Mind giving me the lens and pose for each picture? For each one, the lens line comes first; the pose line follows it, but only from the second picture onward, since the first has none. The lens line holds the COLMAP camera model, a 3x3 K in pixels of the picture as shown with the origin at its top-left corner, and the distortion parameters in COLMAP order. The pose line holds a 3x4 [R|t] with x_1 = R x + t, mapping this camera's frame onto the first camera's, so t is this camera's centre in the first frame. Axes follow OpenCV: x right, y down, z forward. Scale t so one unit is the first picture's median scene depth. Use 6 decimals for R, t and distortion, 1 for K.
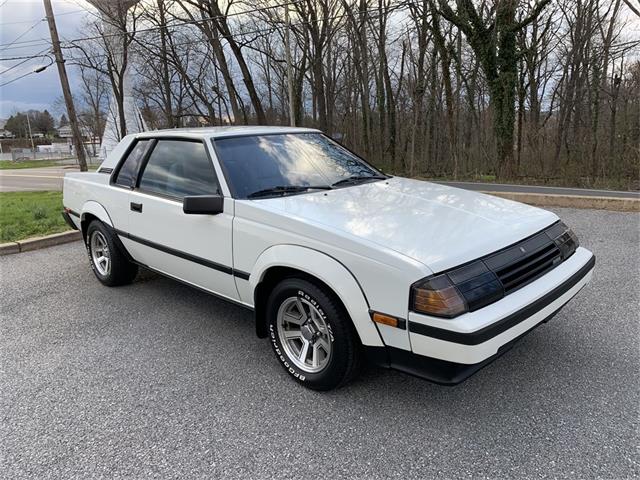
lens RADIAL K [[514.0, 0, 320.0], [0, 514.0, 240.0], [0, 0, 1]] dist [0.012649, -0.002929]
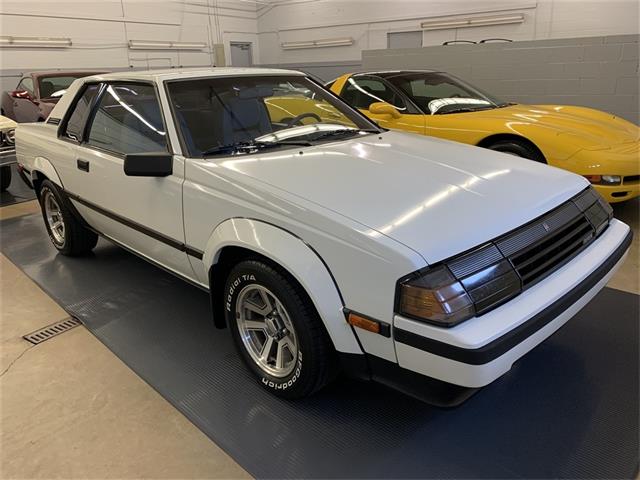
lens RADIAL K [[514.0, 0, 320.0], [0, 514.0, 240.0], [0, 0, 1]] dist [0.012649, -0.002929]
pose [[0.999927, 0.005541, -0.010722, 0.060616], [-0.004536, 0.995784, 0.091619, -0.031125], [0.011185, -0.091564, 0.995736, 0.221783]]
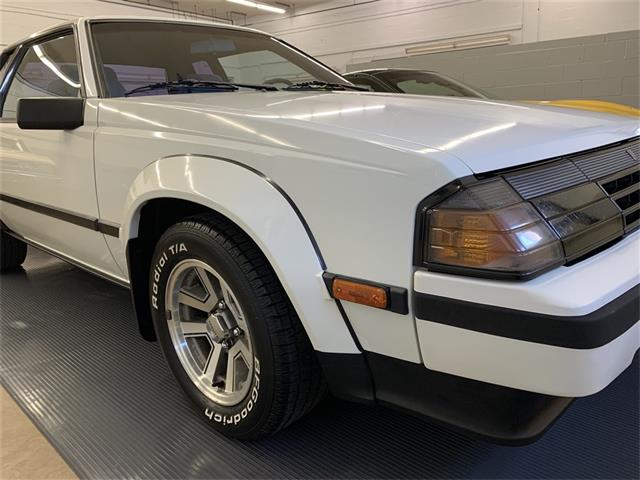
lens RADIAL K [[514.0, 0, 320.0], [0, 514.0, 240.0], [0, 0, 1]] dist [0.012649, -0.002929]
pose [[0.999697, -0.022942, 0.008952, 0.079334], [0.022909, 0.999731, 0.003735, 0.094356], [-0.009035, -0.003528, 0.999953, 0.495469]]
